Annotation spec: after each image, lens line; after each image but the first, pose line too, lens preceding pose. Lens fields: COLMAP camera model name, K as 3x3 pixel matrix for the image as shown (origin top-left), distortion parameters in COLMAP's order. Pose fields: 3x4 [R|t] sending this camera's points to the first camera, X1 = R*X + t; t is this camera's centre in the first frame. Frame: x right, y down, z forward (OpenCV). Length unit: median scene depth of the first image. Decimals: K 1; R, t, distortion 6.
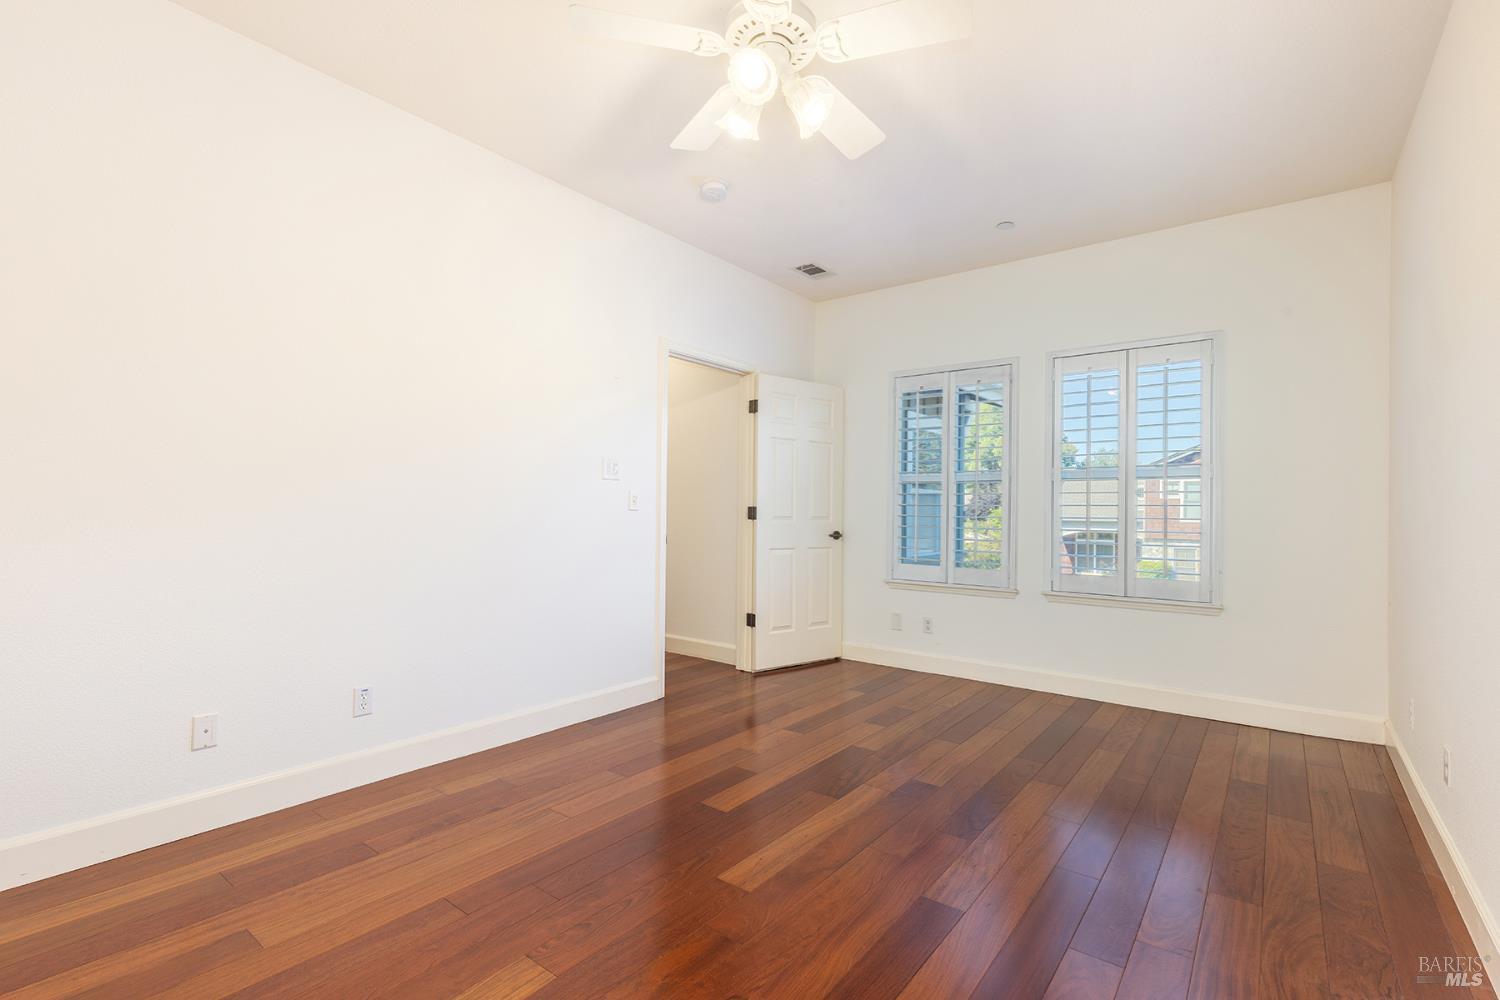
lens RADIAL K [[680.8, 0, 746.6], [0, 680.8, 504.2], [0, 0, 1]] dist [0.000795, -0.000041]
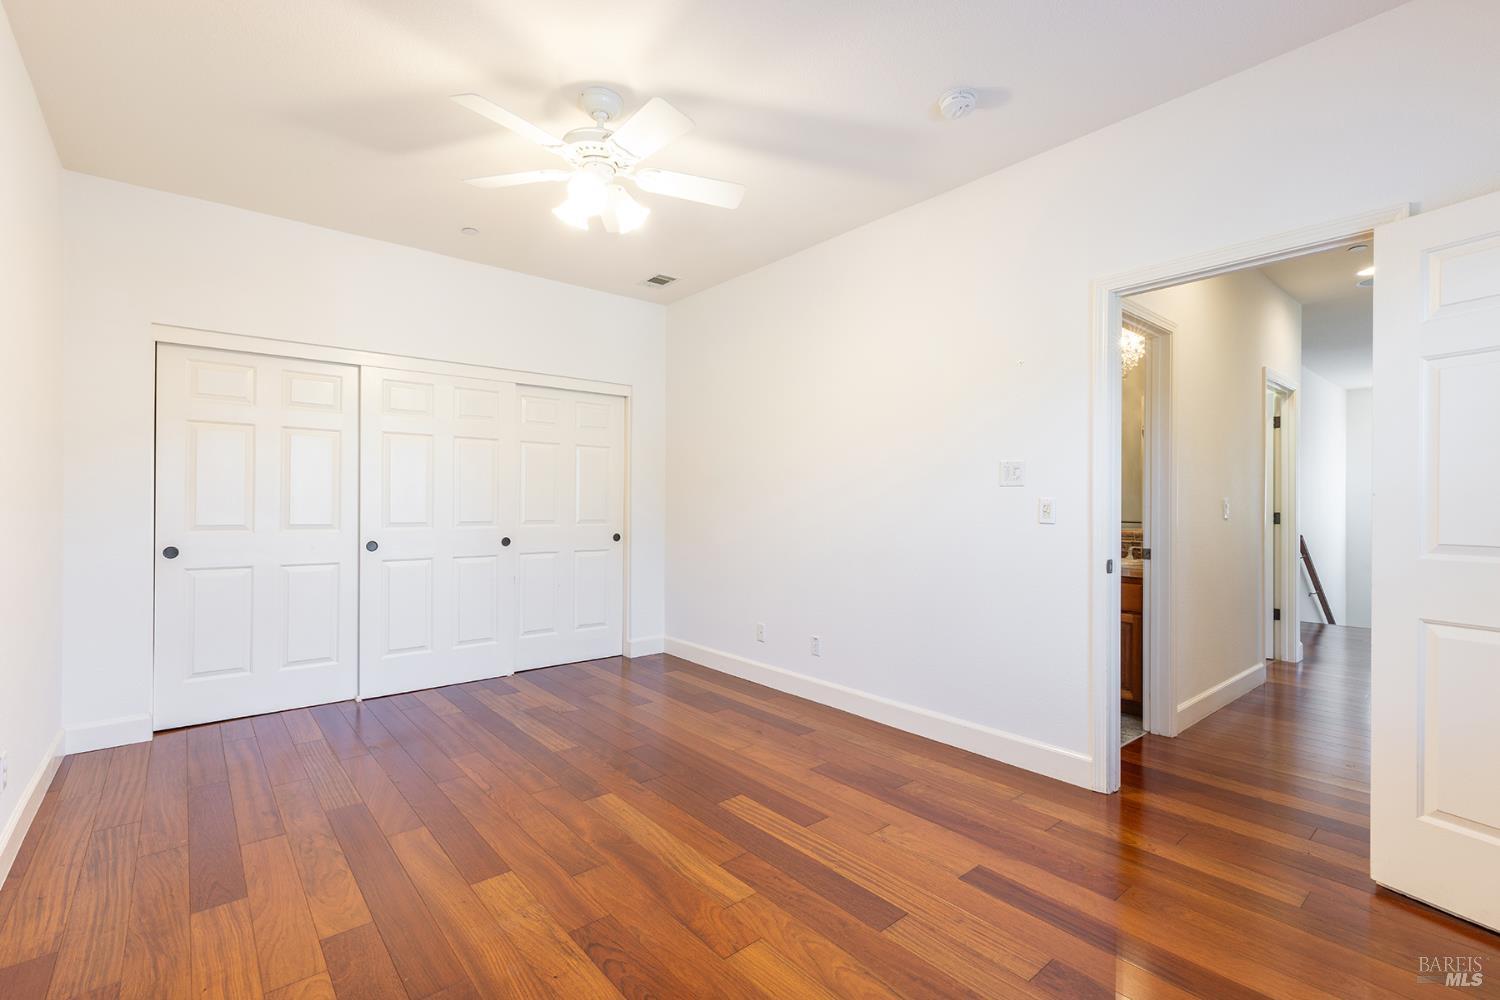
lens RADIAL K [[680.8, 0, 746.3], [0, 680.8, 498.8], [0, 0, 1]] dist [0.000795, -0.000041]
pose [[-0.205674, -0.015347, -0.978500, 0.767498], [-0.002764, 0.999882, -0.015102, 0.002145], [0.978617, -0.000401, -0.205692, 0.985298]]
